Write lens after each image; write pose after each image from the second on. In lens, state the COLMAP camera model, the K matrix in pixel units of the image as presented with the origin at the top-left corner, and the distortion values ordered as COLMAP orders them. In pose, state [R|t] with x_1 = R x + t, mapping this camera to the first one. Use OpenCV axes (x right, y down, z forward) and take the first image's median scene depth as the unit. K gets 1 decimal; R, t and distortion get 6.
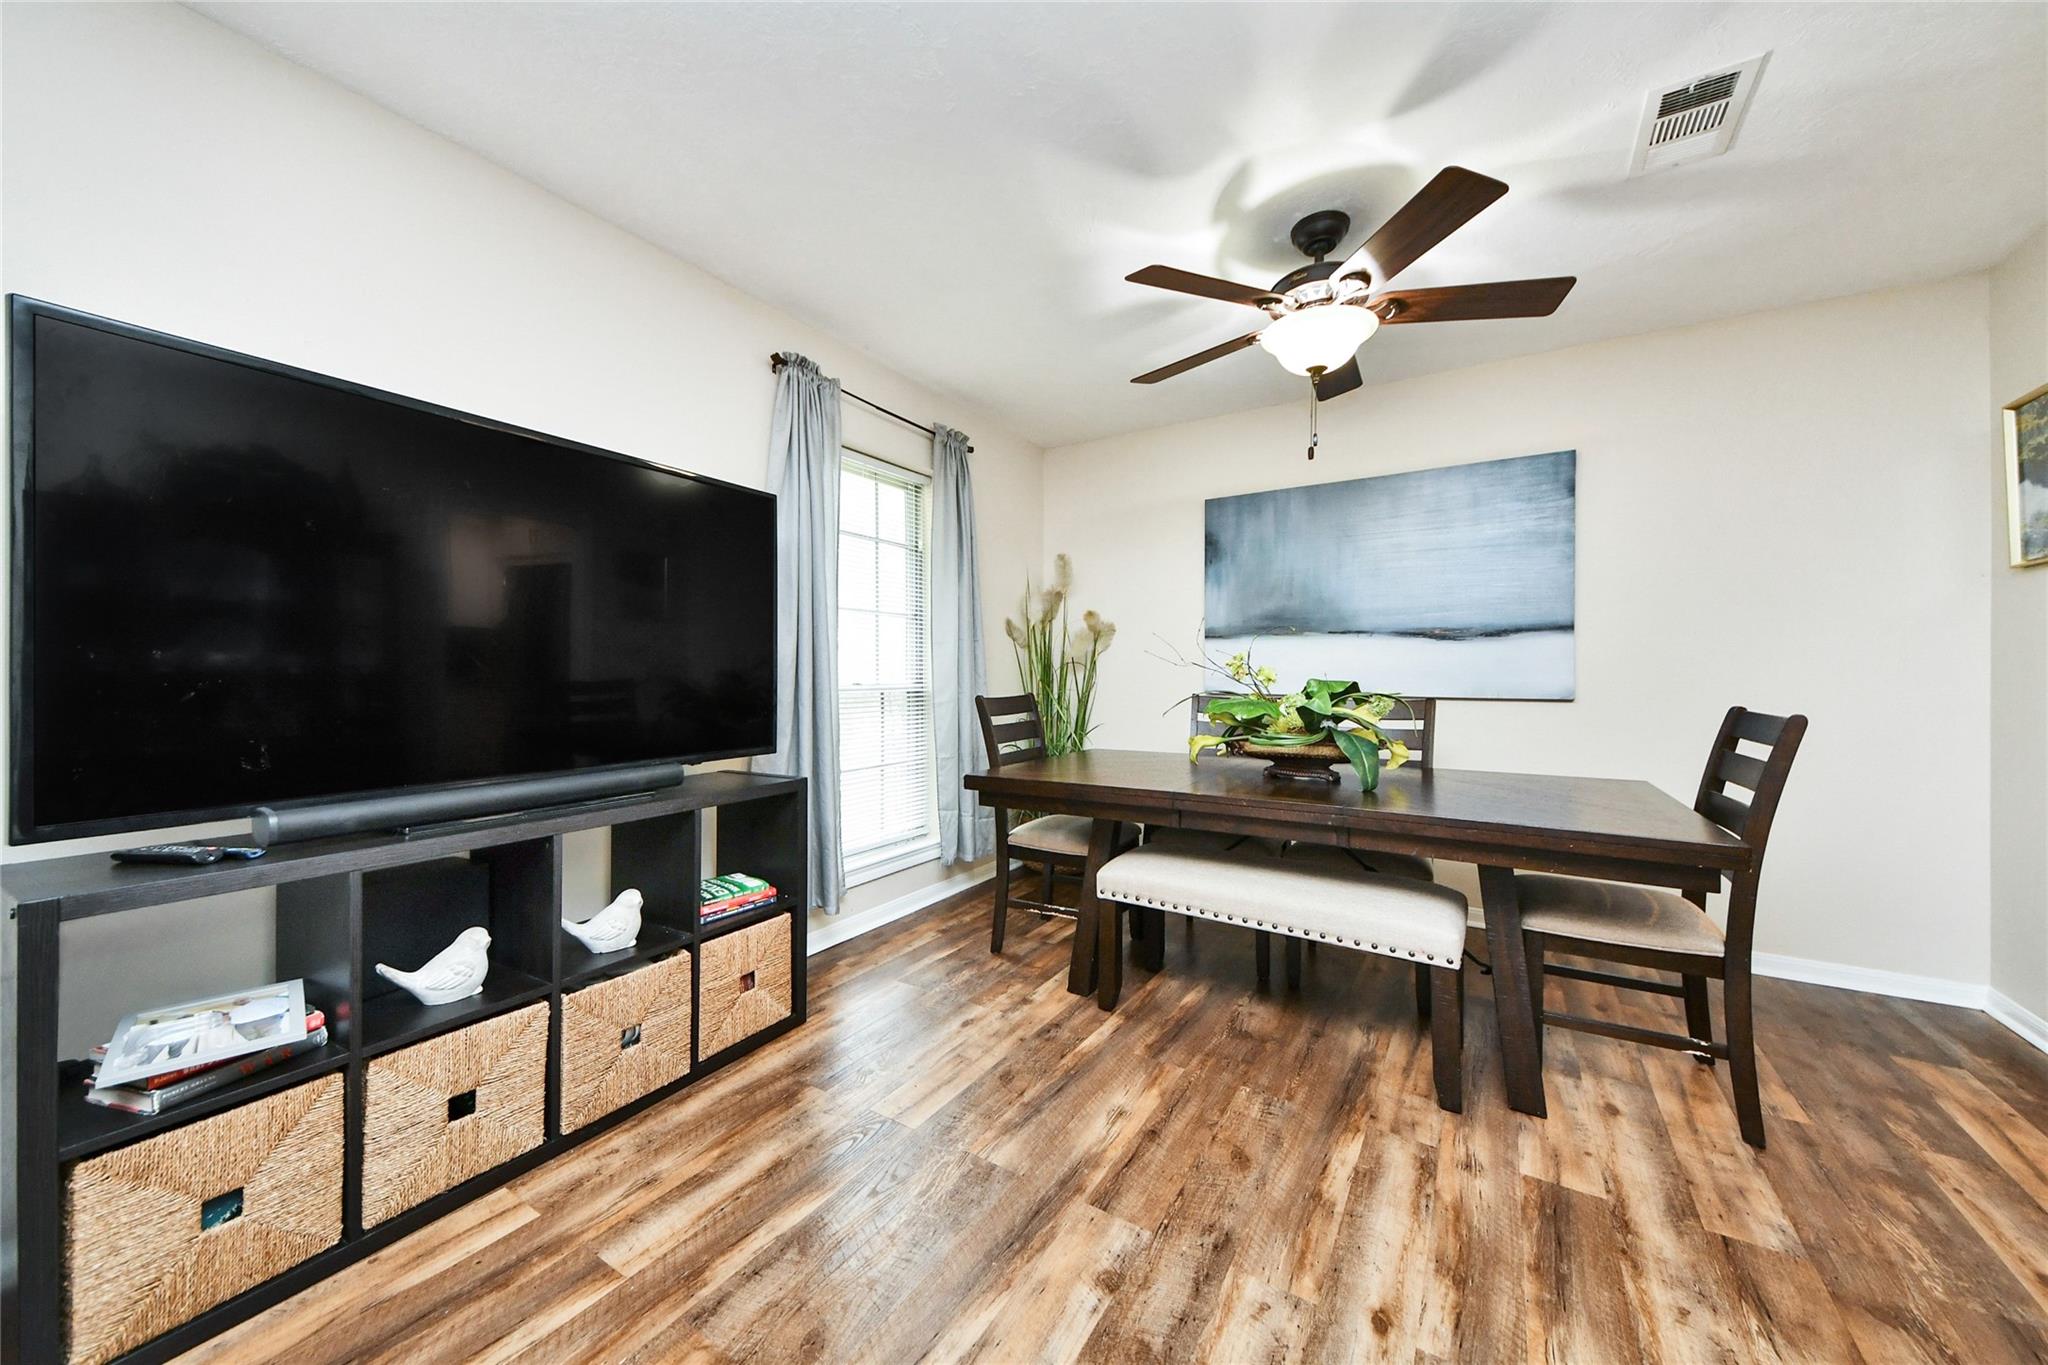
lens RADIAL K [[756.2, 0, 1010.0], [0, 756.2, 660.9], [0, 0, 1]] dist [0.080724, -0.036994]
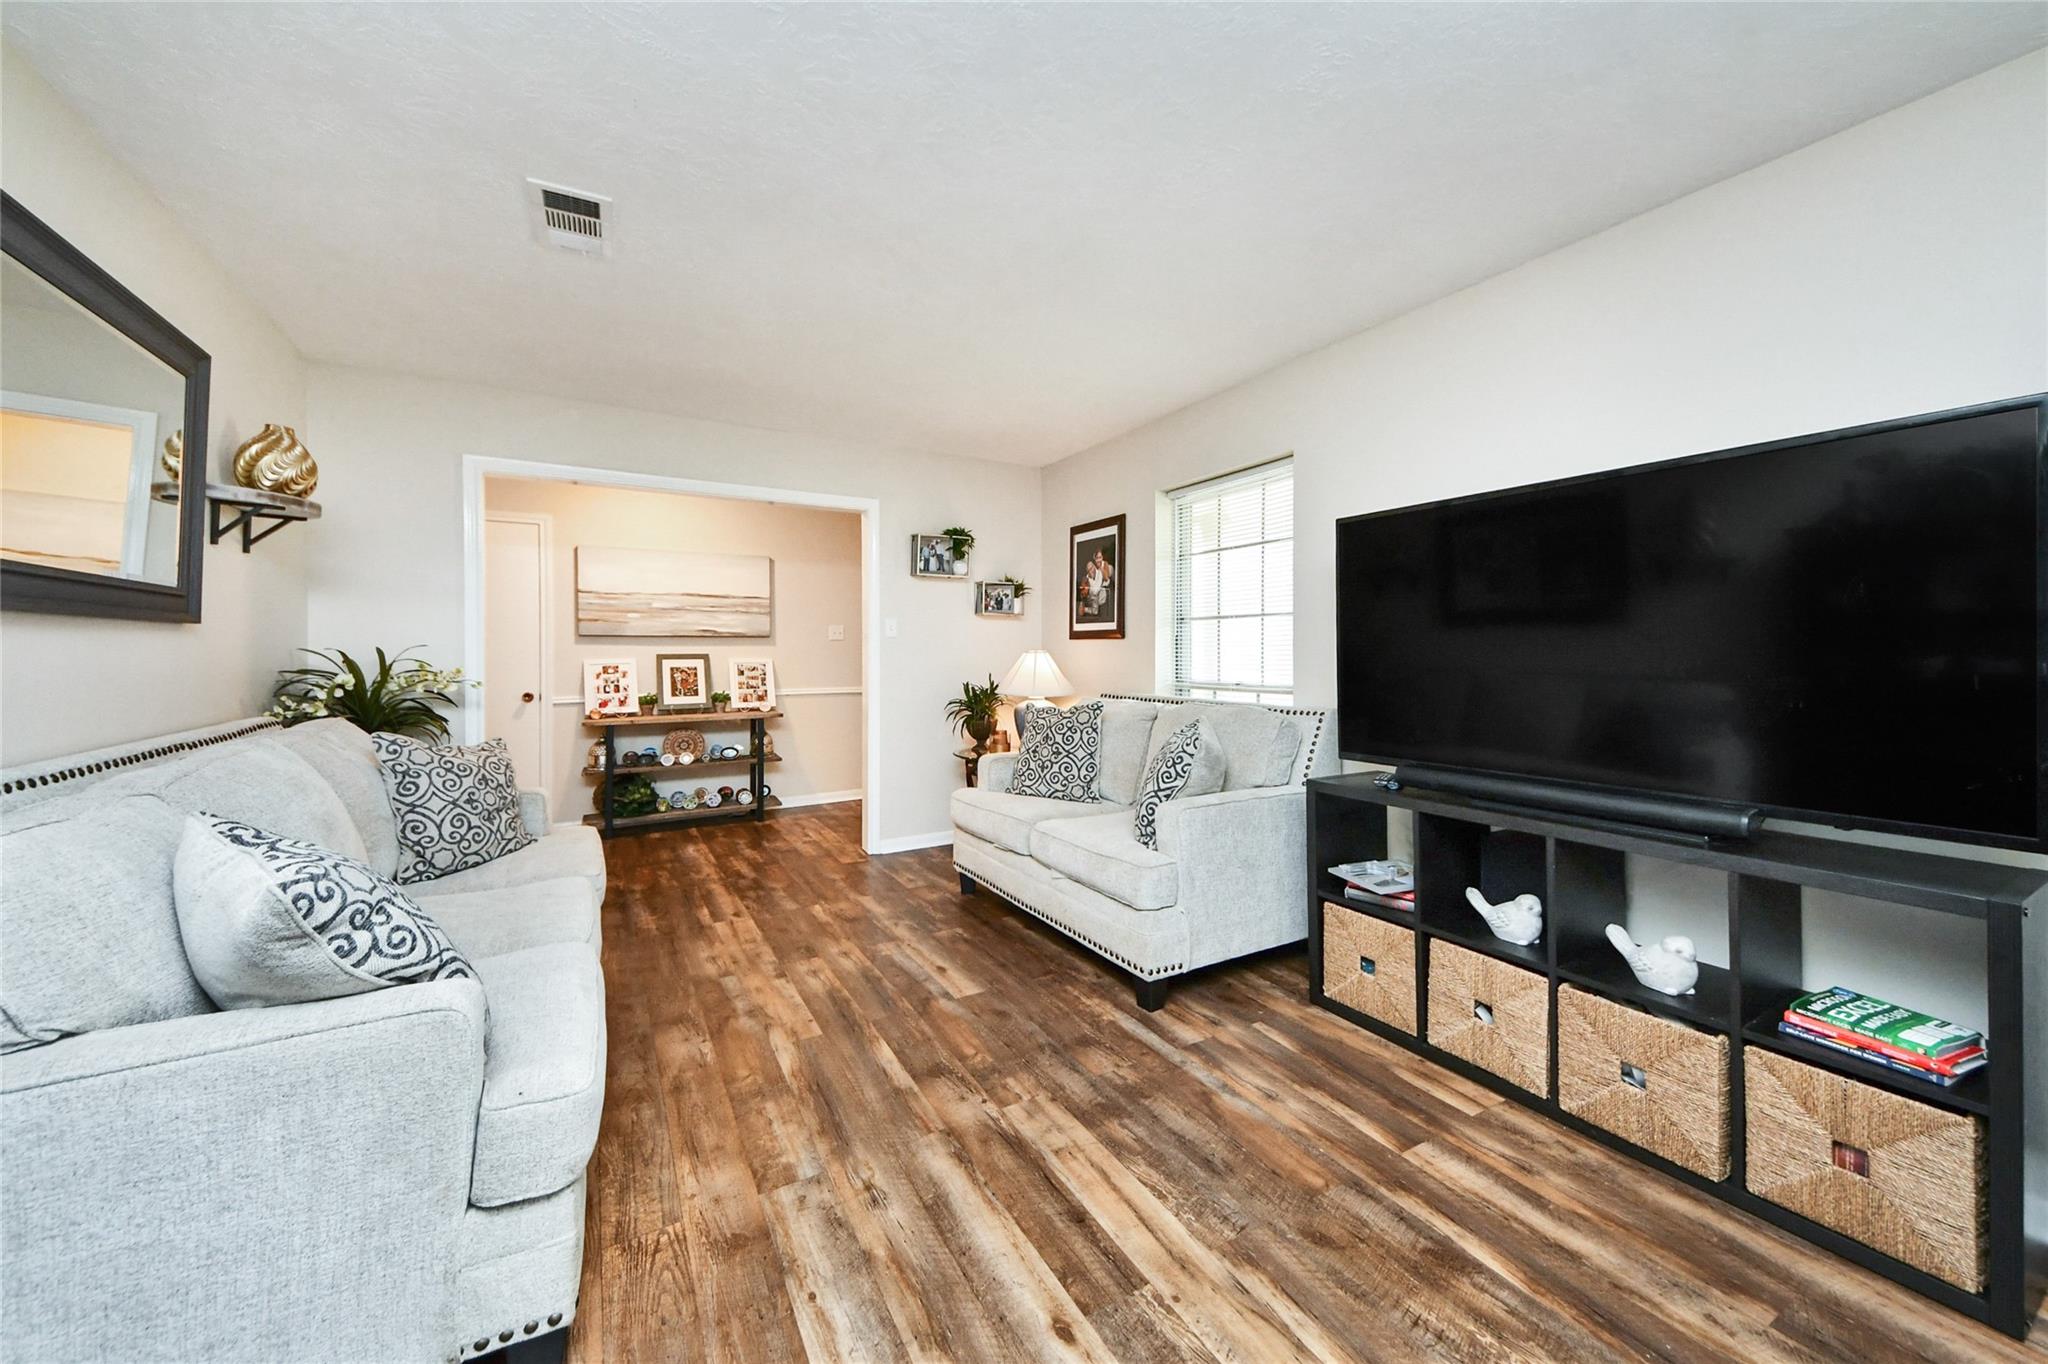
lens RADIAL K [[741.1, 0, 1012.7], [0, 741.1, 652.3], [0, 0, 1]] dist [0.079759, -0.034358]
pose [[-0.479058, -0.002108, -0.877781, 0.569549], [0.014986, 0.999832, -0.010580, -0.032935], [0.877656, -0.018223, -0.478945, 0.629162]]
